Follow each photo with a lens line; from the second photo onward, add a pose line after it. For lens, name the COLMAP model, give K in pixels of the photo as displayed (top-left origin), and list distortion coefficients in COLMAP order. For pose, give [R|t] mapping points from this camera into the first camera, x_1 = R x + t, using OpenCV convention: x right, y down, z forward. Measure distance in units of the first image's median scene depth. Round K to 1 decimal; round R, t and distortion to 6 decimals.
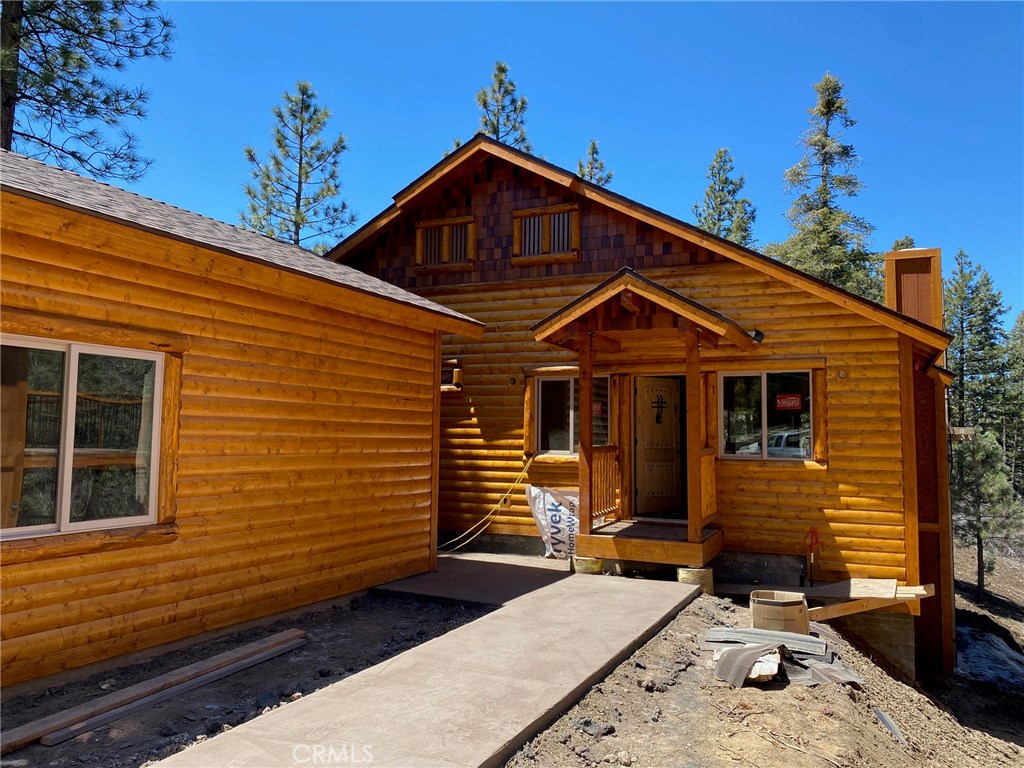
lens RADIAL K [[779.5, 0, 512.0], [0, 779.5, 384.0], [0, 0, 1]] dist [0.049250, -0.069414]
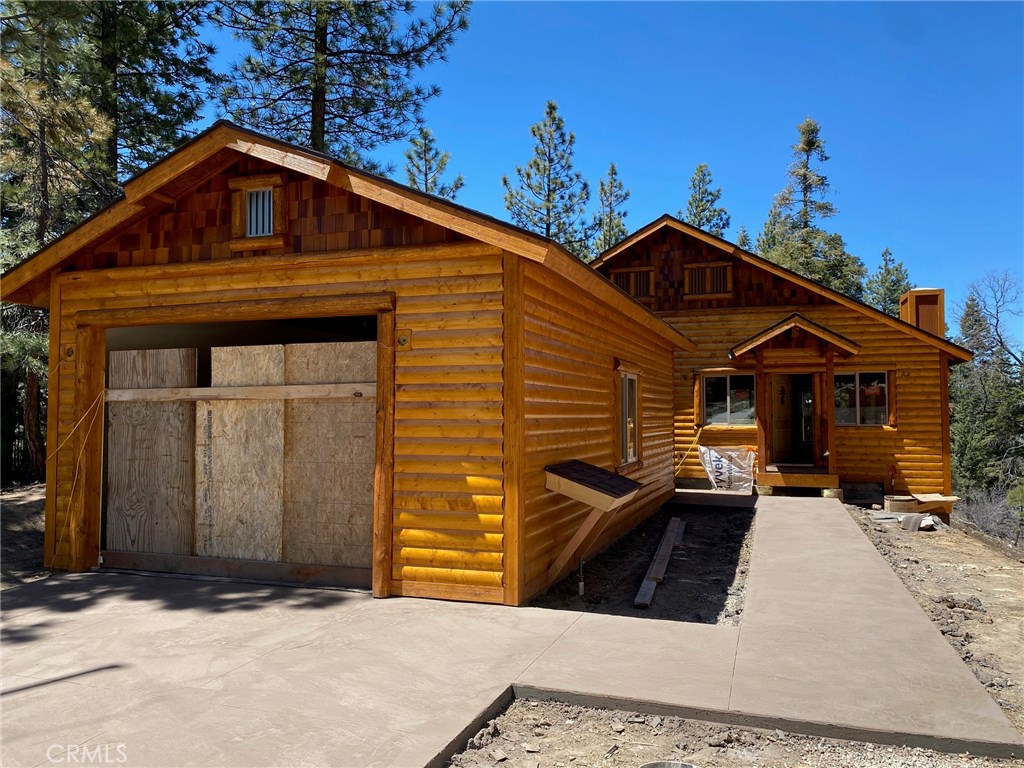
lens RADIAL K [[786.2, 0, 512.0], [0, 786.2, 384.0], [0, 0, 1]] dist [0.053254, -0.105994]
pose [[0.993057, -0.010383, 0.117176, -0.533839], [0.006509, 0.999421, 0.033401, -0.046169], [-0.117455, -0.032406, 0.992549, -0.503223]]
